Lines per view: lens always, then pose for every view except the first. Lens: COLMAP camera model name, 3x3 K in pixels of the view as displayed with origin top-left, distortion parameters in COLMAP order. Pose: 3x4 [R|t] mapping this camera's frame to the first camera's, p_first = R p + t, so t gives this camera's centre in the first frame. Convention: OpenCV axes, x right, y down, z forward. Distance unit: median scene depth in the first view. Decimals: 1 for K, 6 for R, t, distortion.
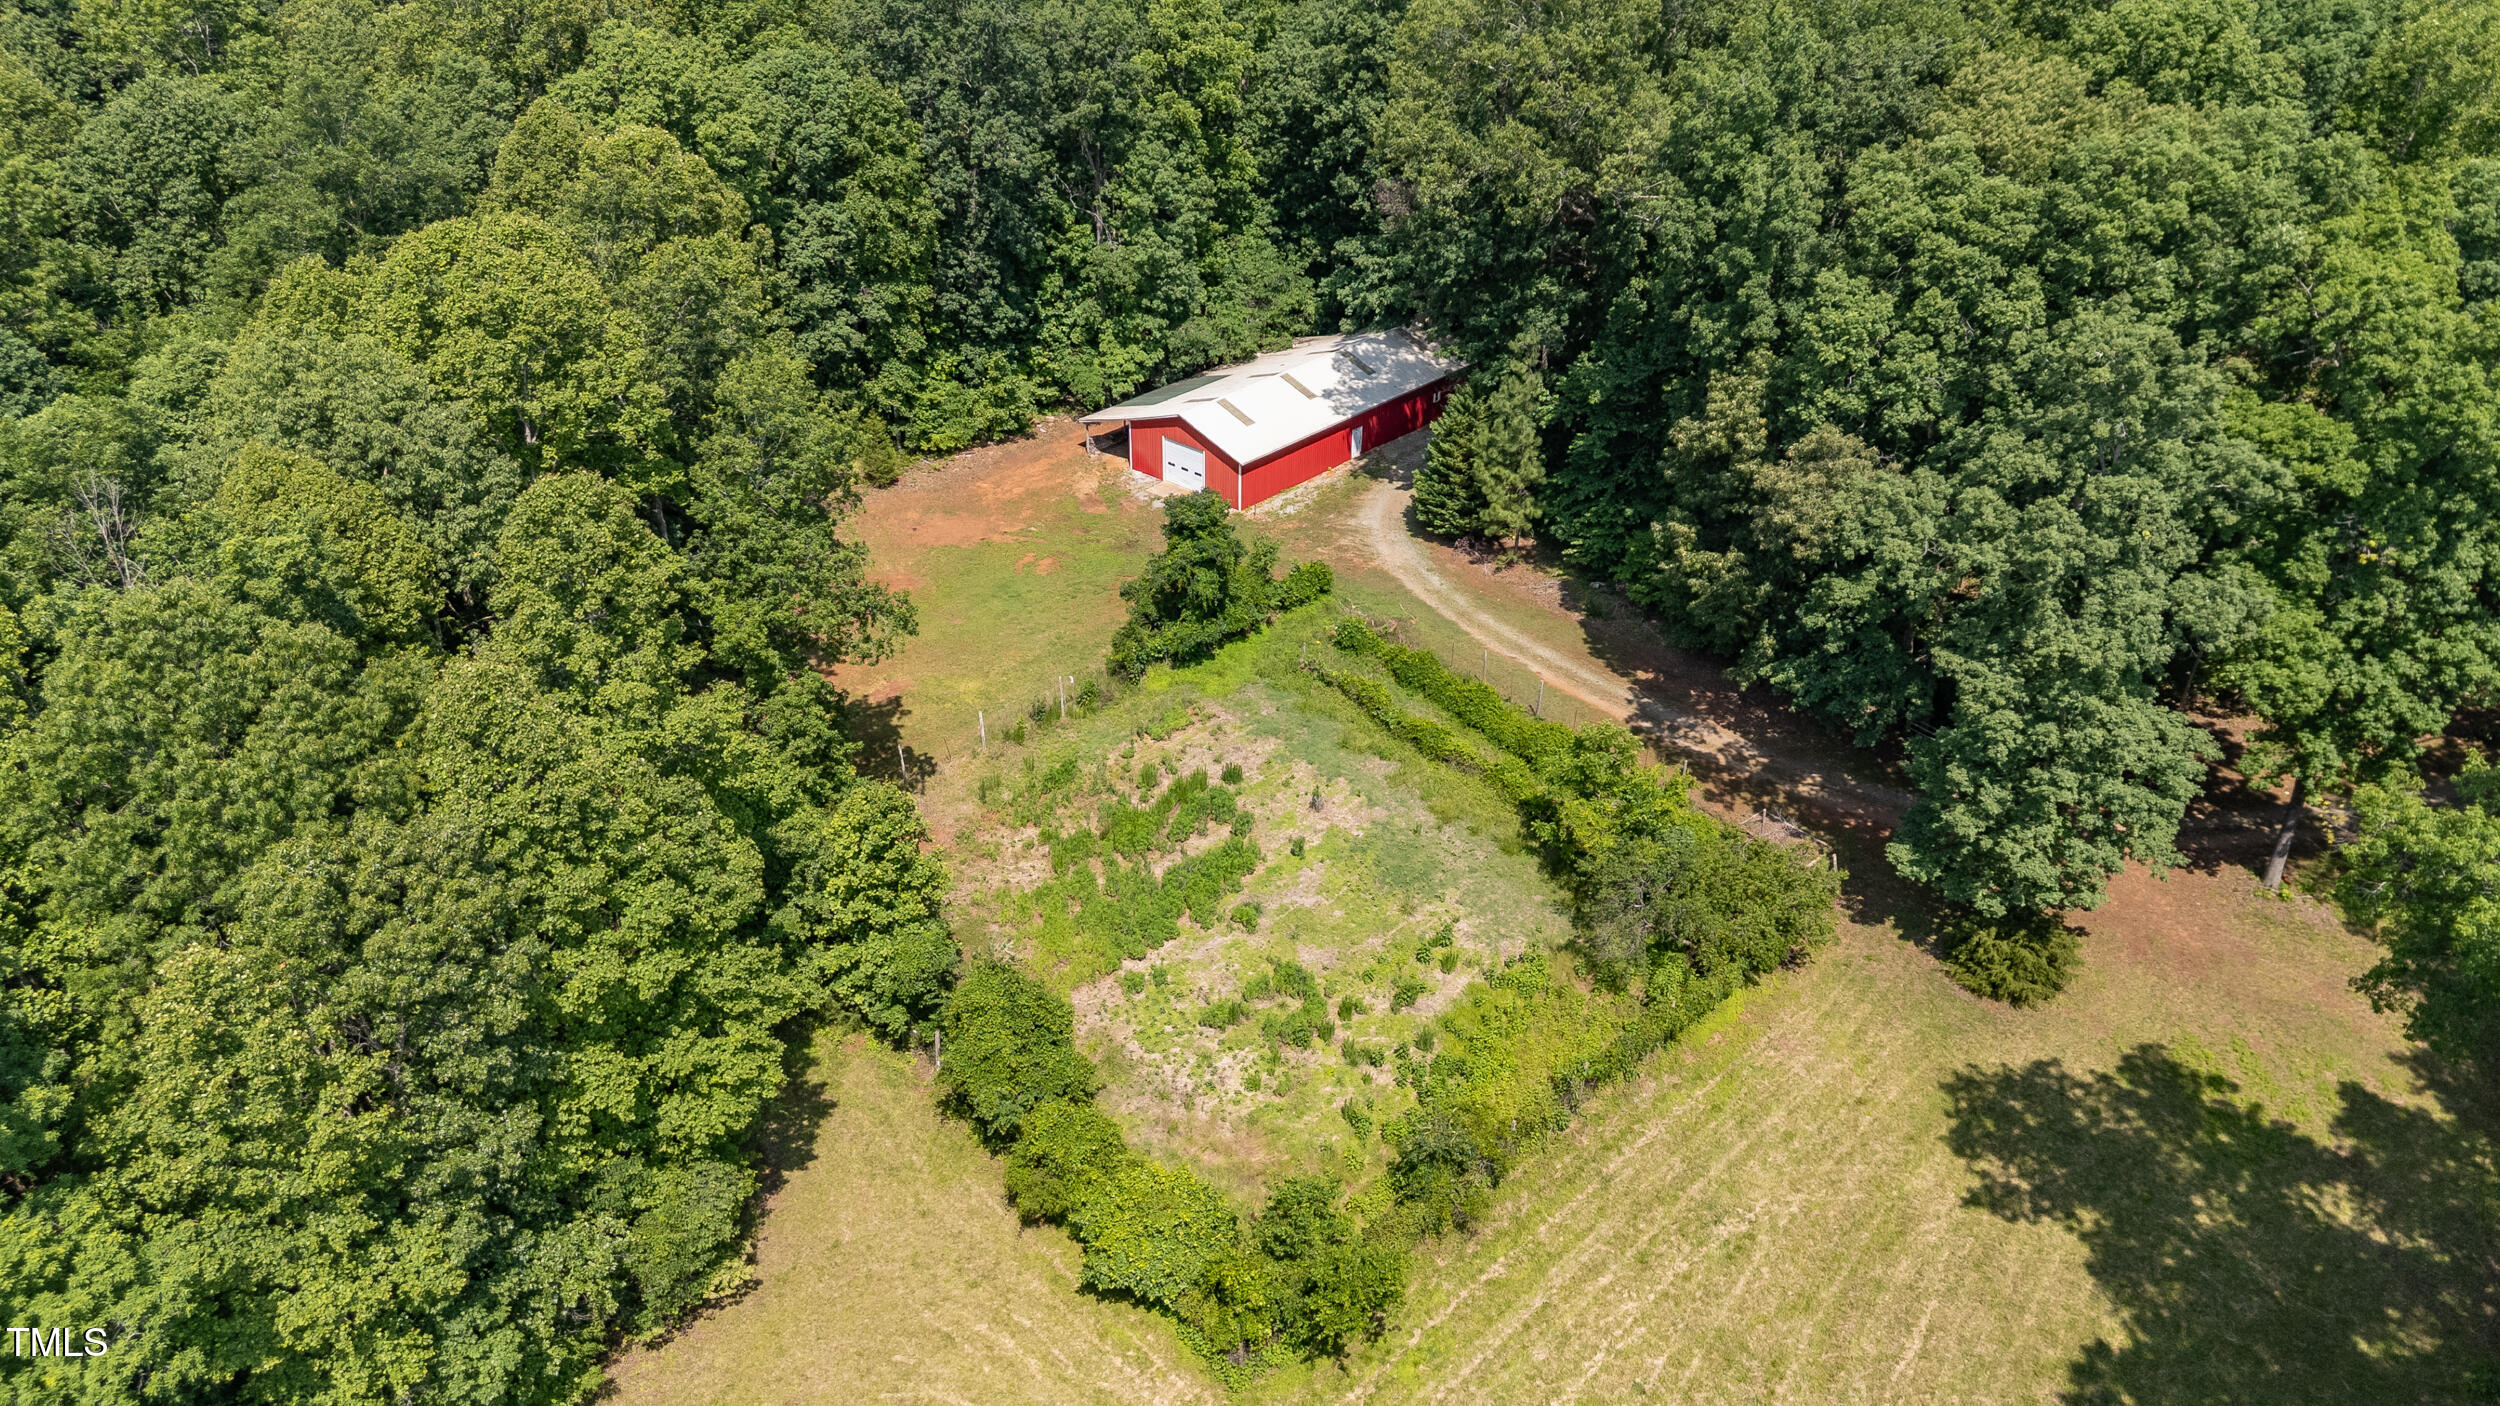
lens RADIAL K [[1734.6, 0, 1231.4], [0, 1734.6, 701.0], [0, 0, 1]] dist [0.004709, 0.000135]
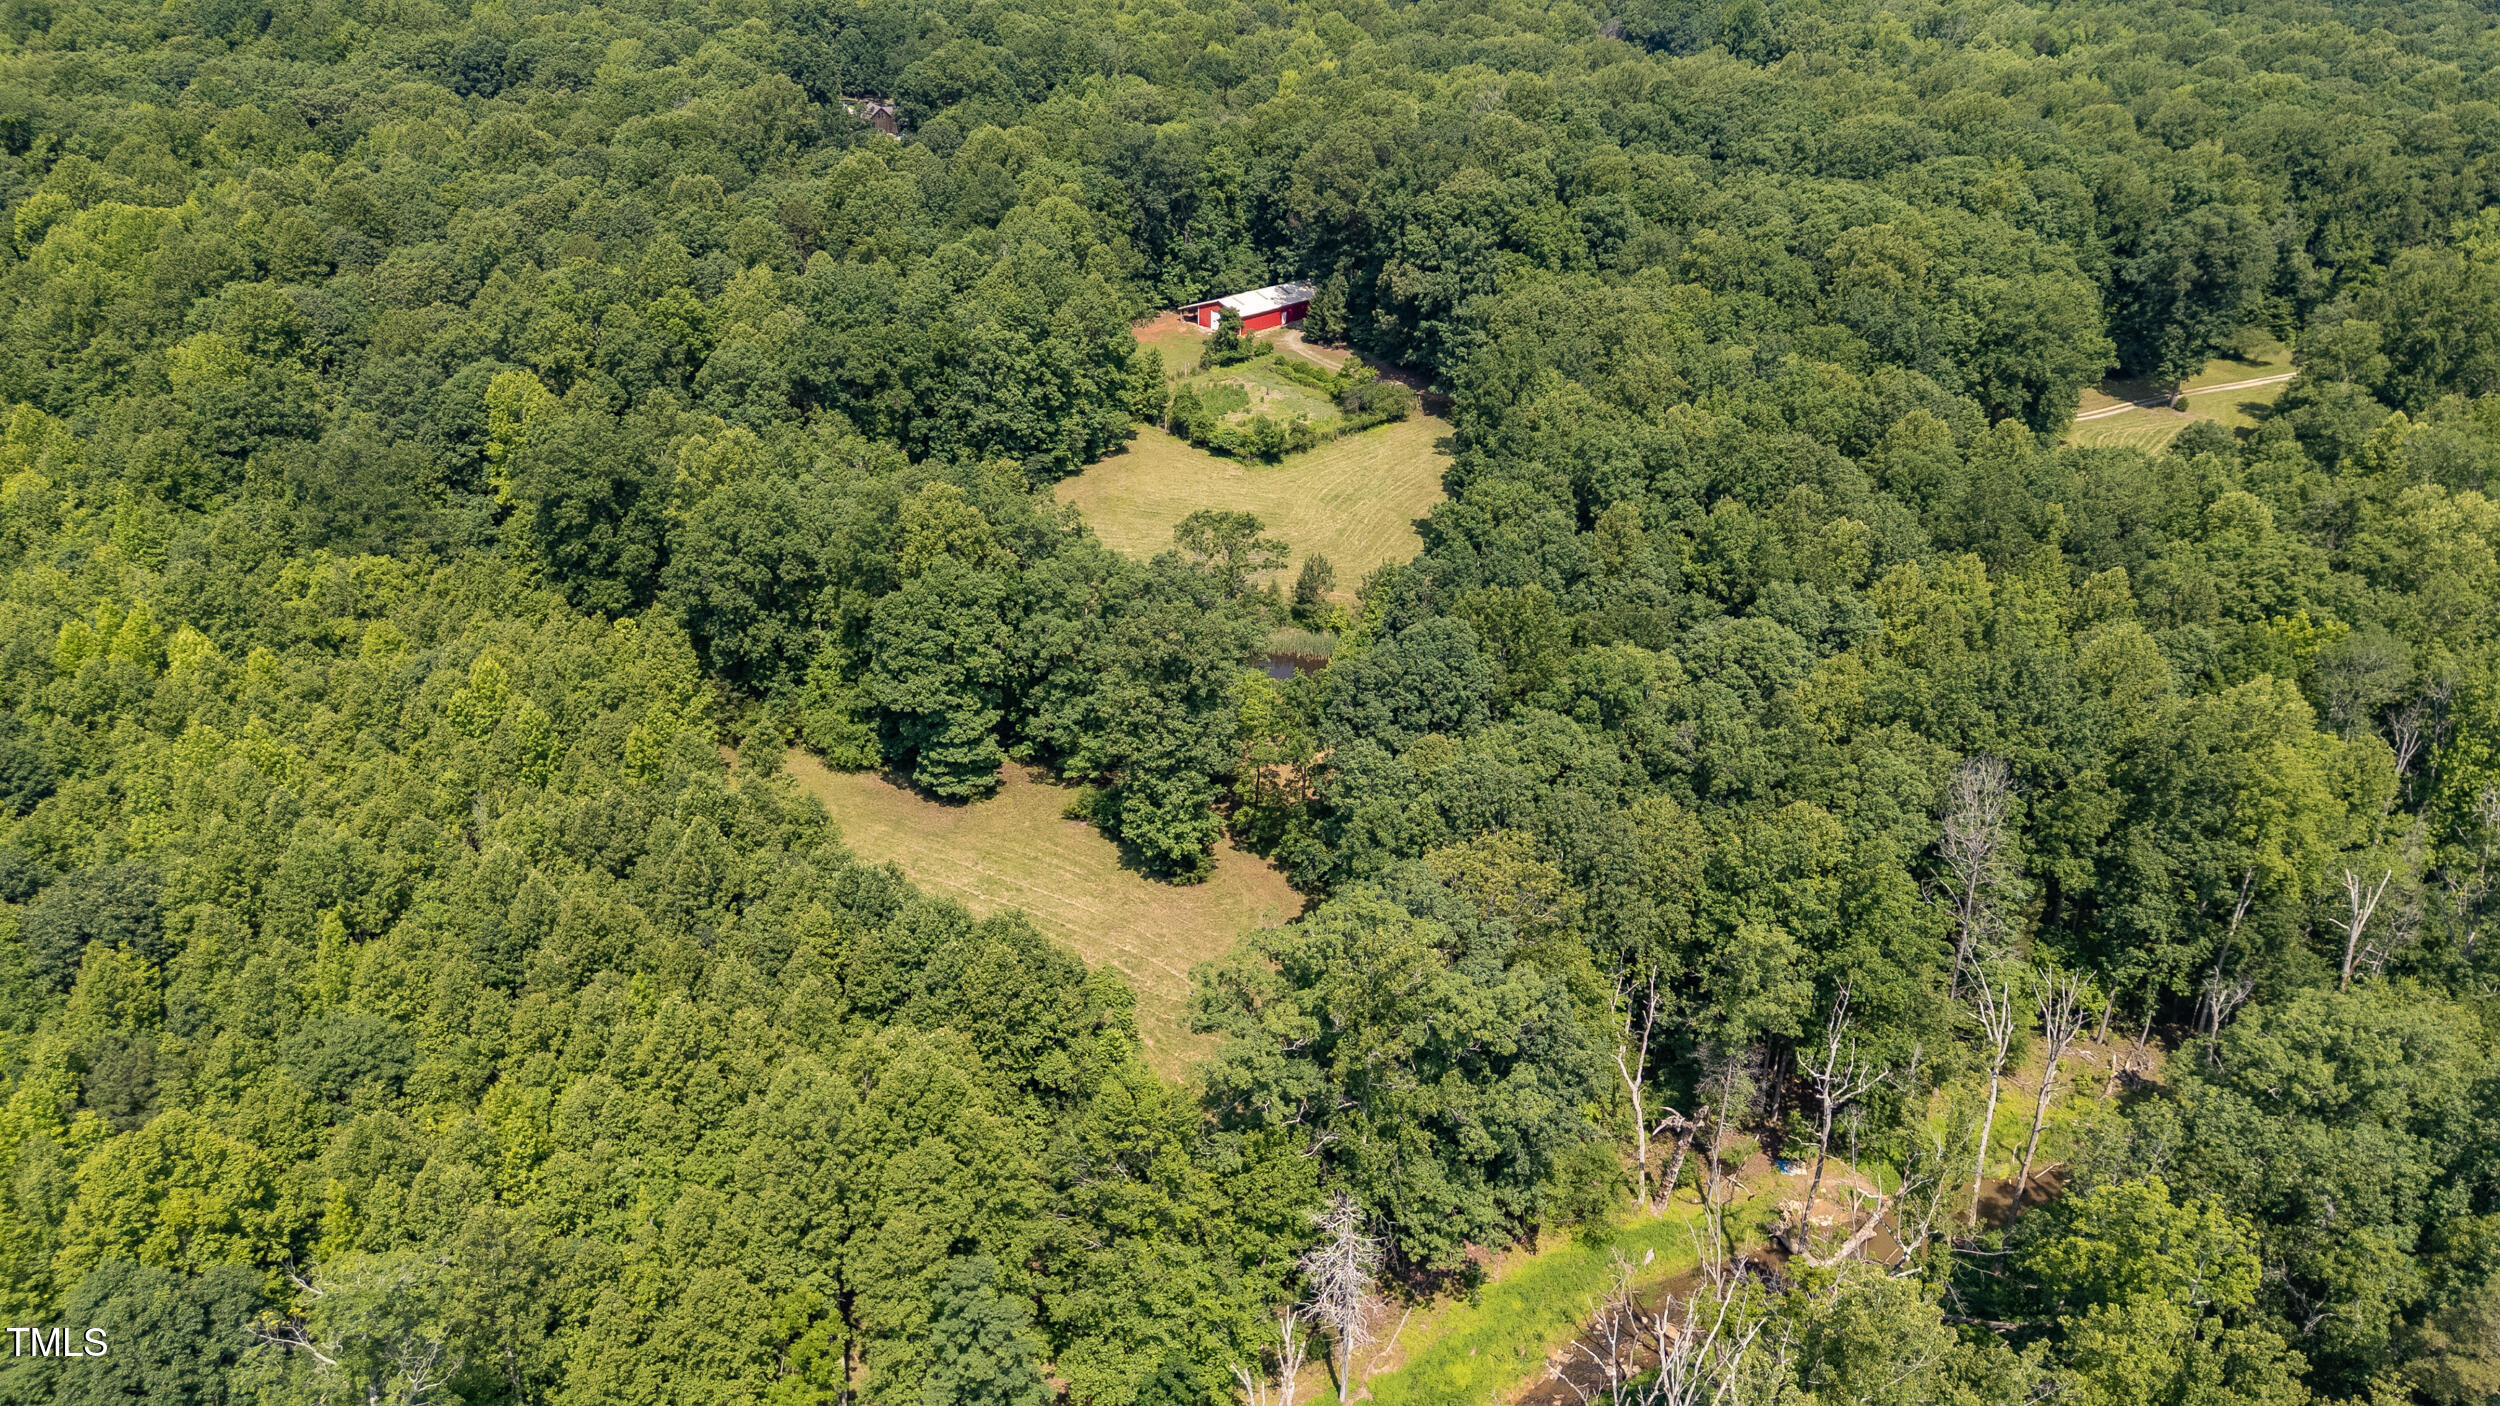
lens RADIAL K [[1734.6, 0, 1264.3], [0, 1734.6, 706.1], [0, 0, 1]] dist [0.004709, 0.000135]
pose [[0.999104, 0.002530, 0.042256, -0.069297], [0.001358, 0.995783, -0.091731, 0.699706], [-0.042310, 0.091706, 0.994887, -1.610400]]
